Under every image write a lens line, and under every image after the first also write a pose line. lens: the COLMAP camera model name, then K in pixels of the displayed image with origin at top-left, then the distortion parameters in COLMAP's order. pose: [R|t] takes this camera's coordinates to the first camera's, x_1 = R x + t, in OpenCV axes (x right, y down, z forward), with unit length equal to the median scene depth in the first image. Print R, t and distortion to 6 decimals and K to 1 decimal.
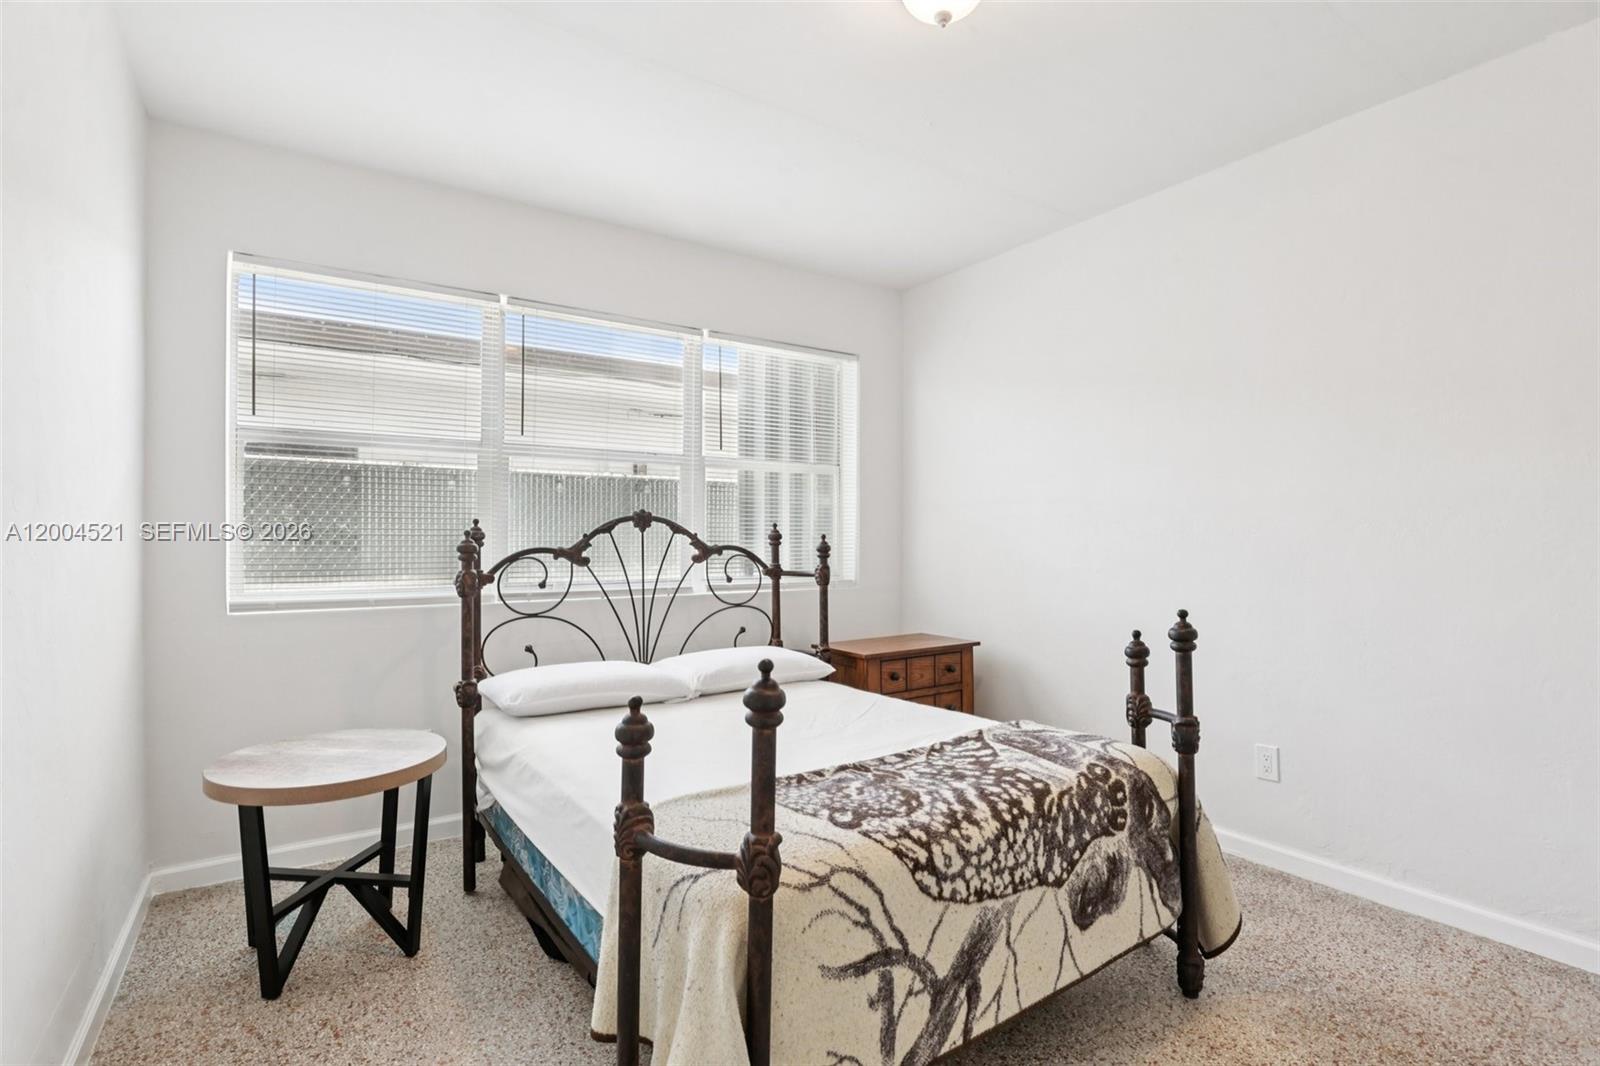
lens RADIAL K [[752.4, 0, 800.0], [0, 752.4, 533.0], [0, 0, 1]] dist [-0.027634, 0.000118]
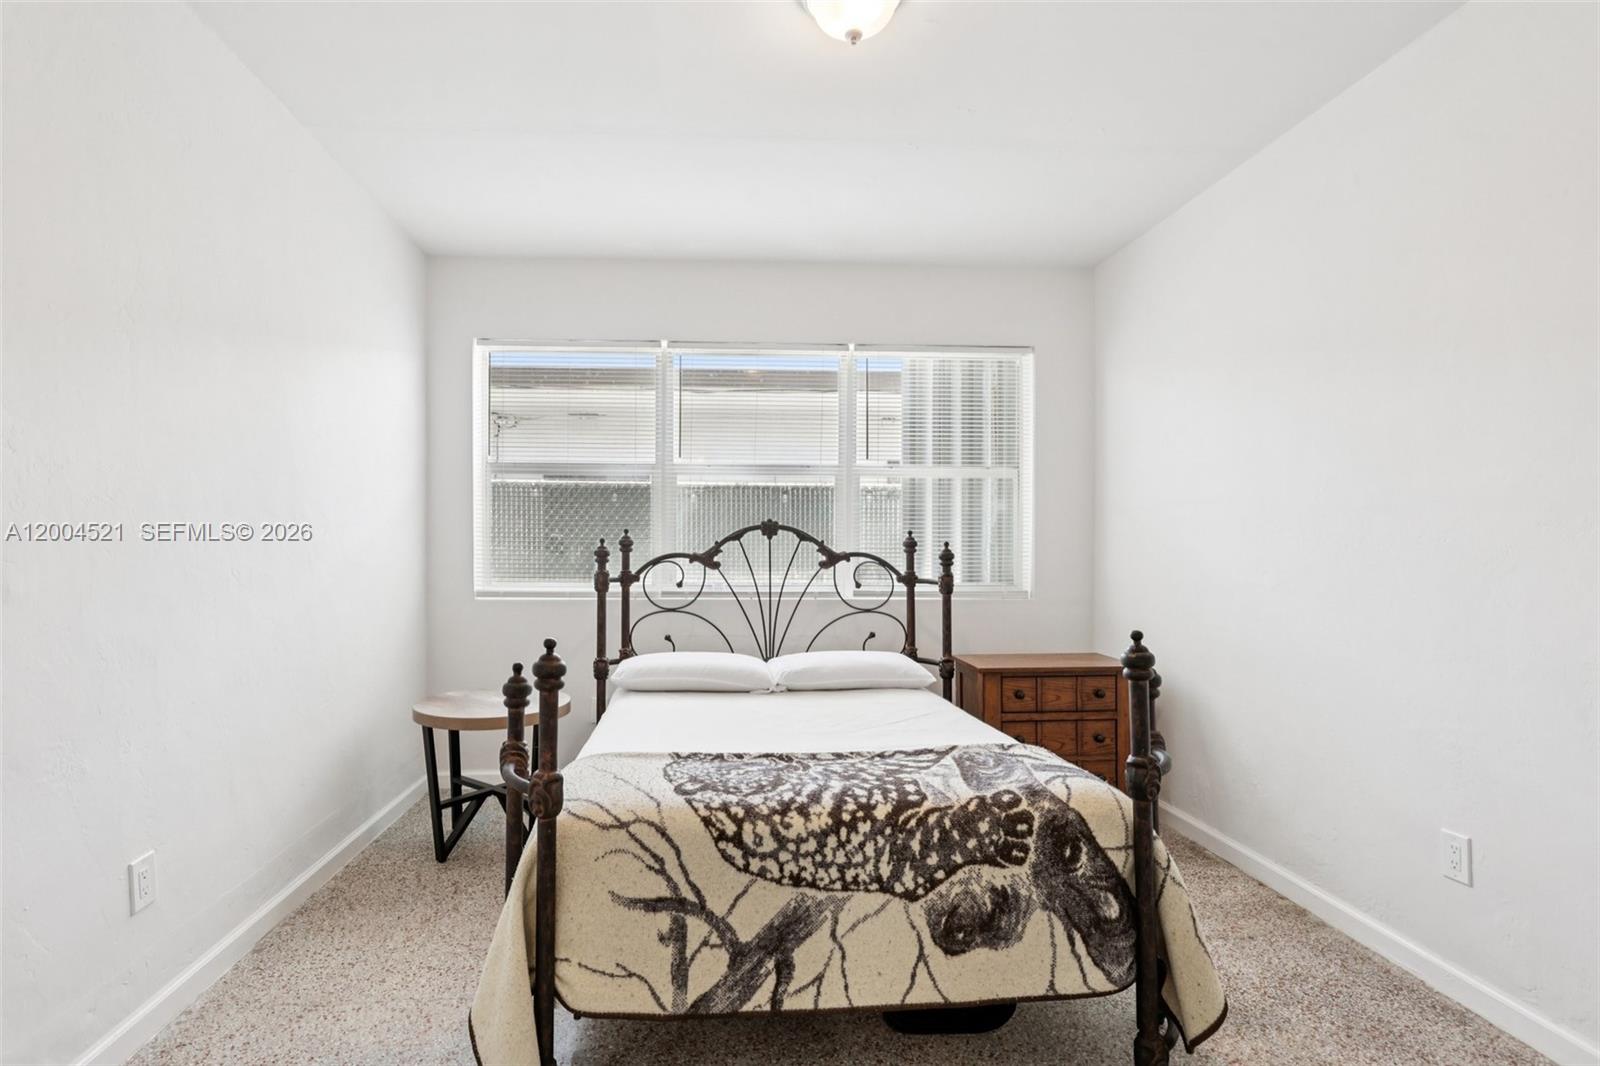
lens RADIAL K [[781.8, 0, 761.6], [0, 781.8, 546.6], [0, 0, 1]] dist [-0.030454, 0.000740]
pose [[0.858217, 0.004275, -0.513269, 0.687547], [-0.000018, 0.999966, 0.008299, -0.001170], [0.513287, -0.007114, 0.858187, 0.021809]]
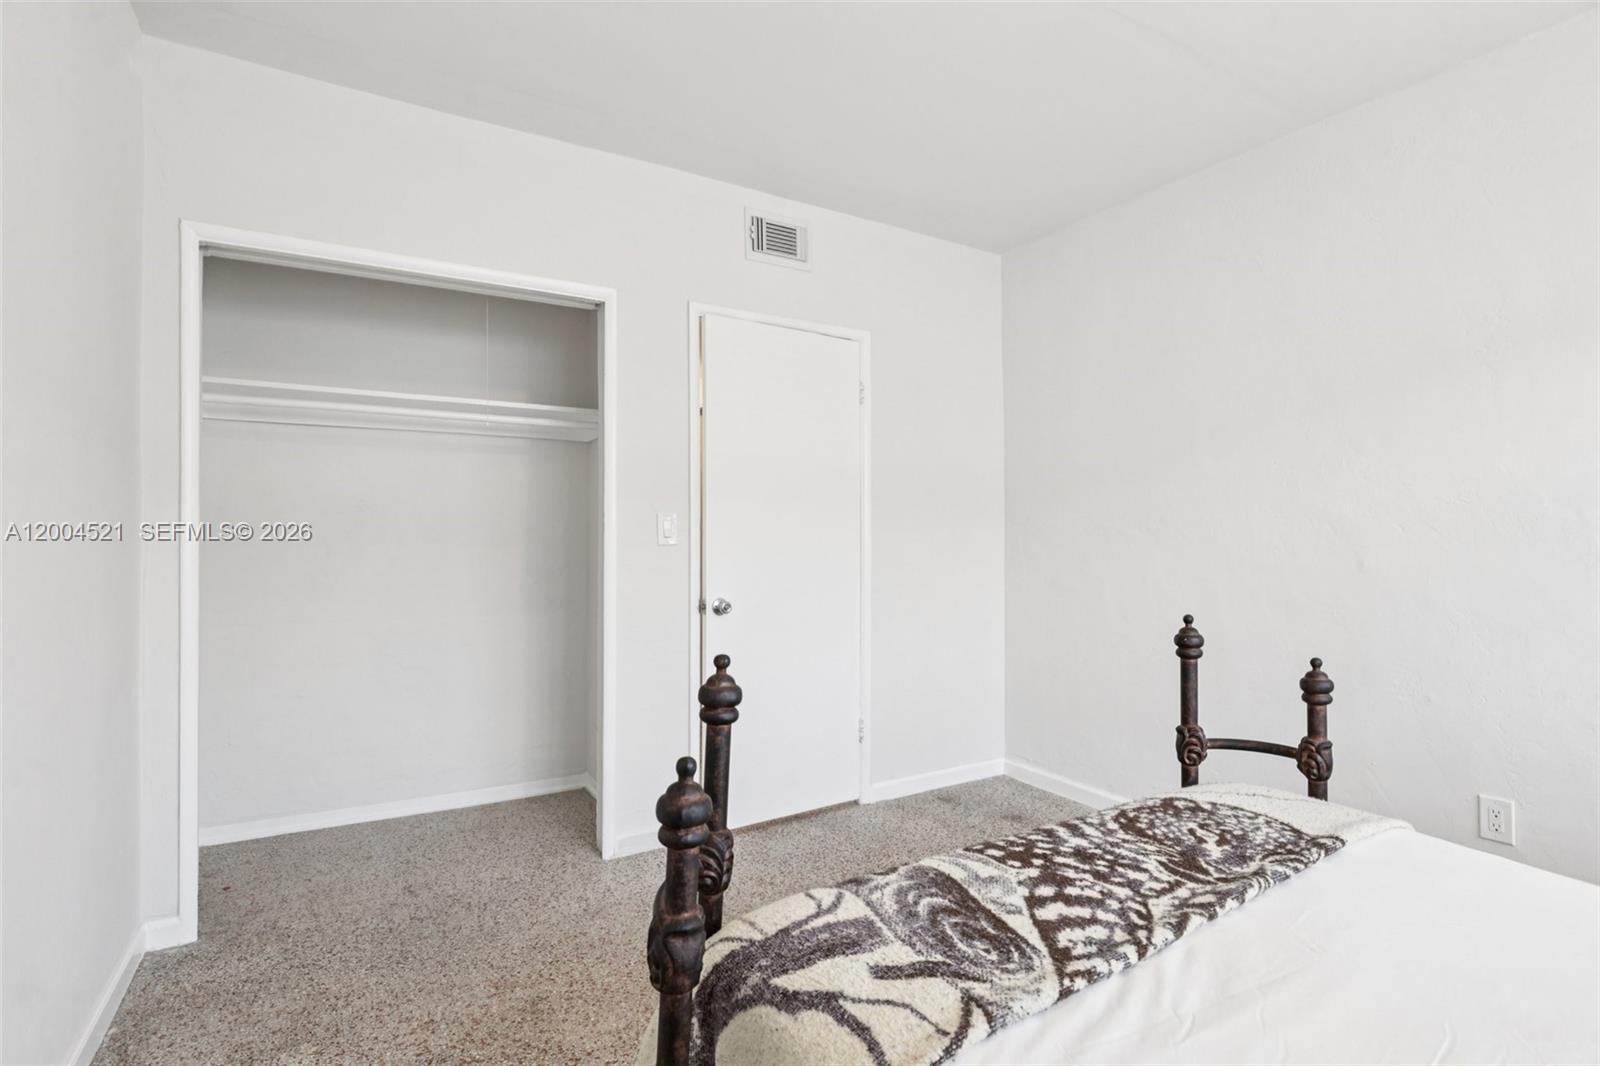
lens RADIAL K [[752.4, 0, 800.0], [0, 752.4, 533.0], [0, 0, 1]] dist [-0.027634, 0.000118]
pose [[-0.998031, 0.000028, 0.062723, 0.468144], [-0.000306, 0.999986, -0.005325, 0.008060], [-0.062722, -0.005334, -0.998017, 1.846320]]
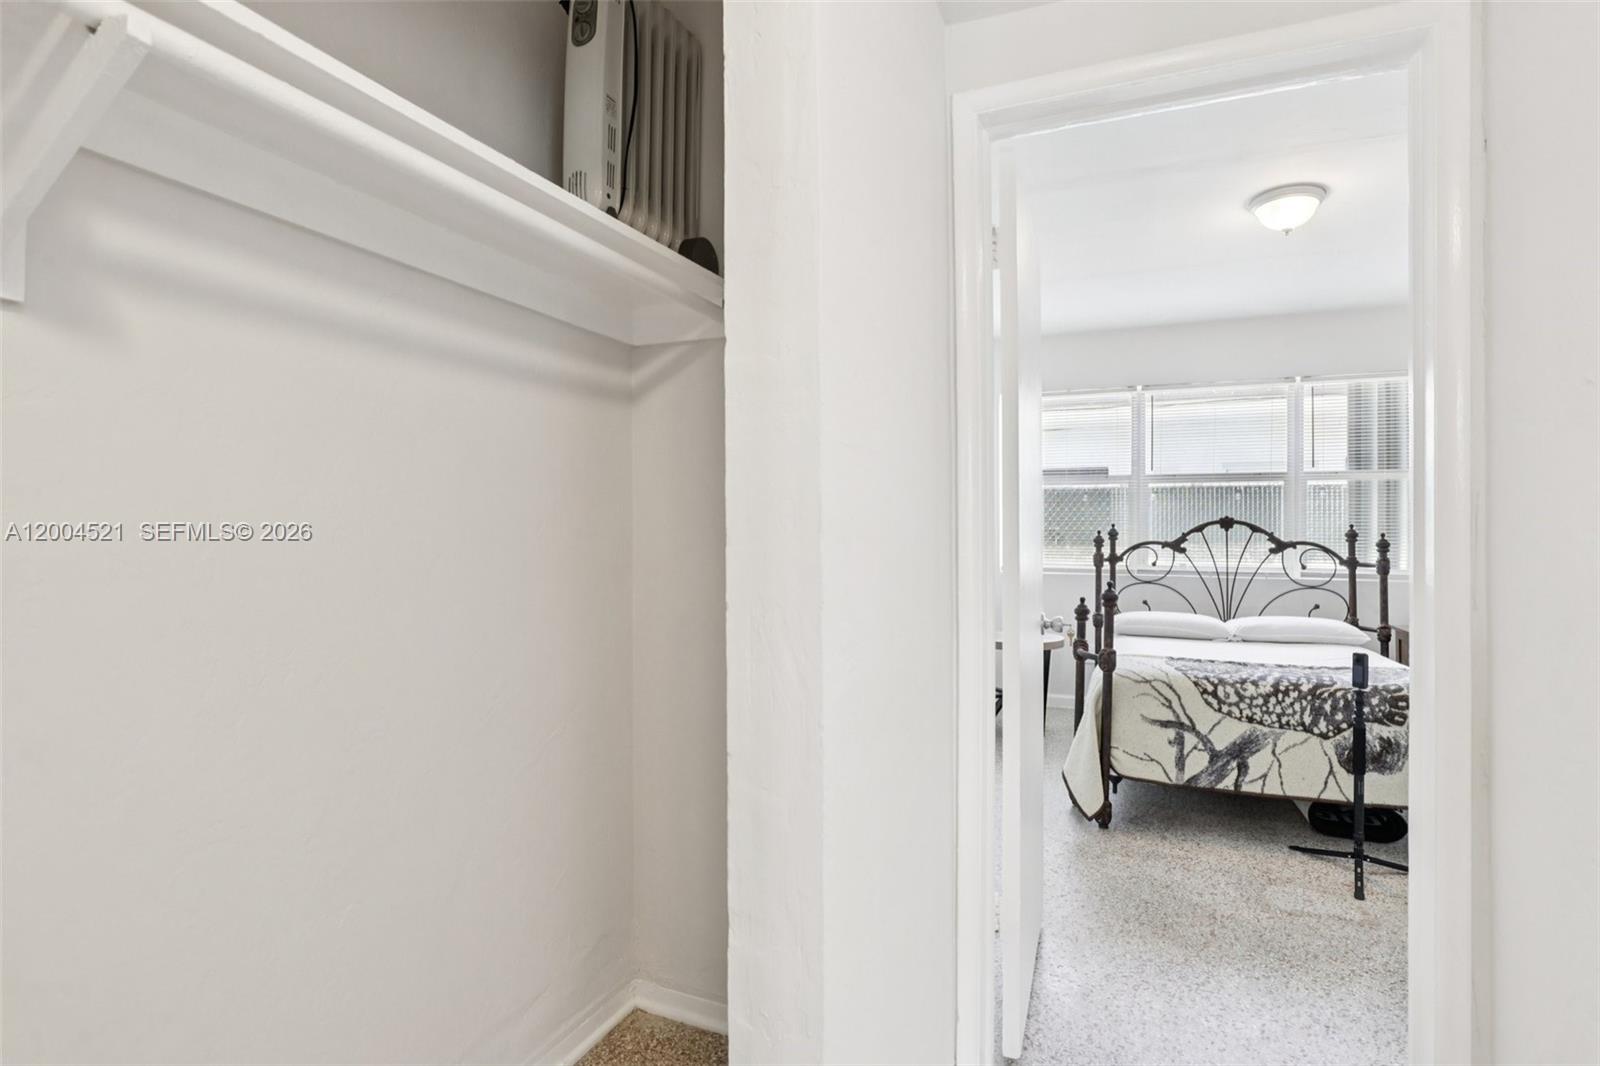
lens RADIAL K [[789.0, 0, 807.7], [0, 789.0, 525.9], [0, 0, 1]] dist [-0.029626, 0.000549]
pose [[0.534128, -0.005860, -0.845383, 1.200155], [-0.000901, 0.999971, -0.007501, 0.000005], [0.845403, 0.004768, 0.534108, -0.940257]]
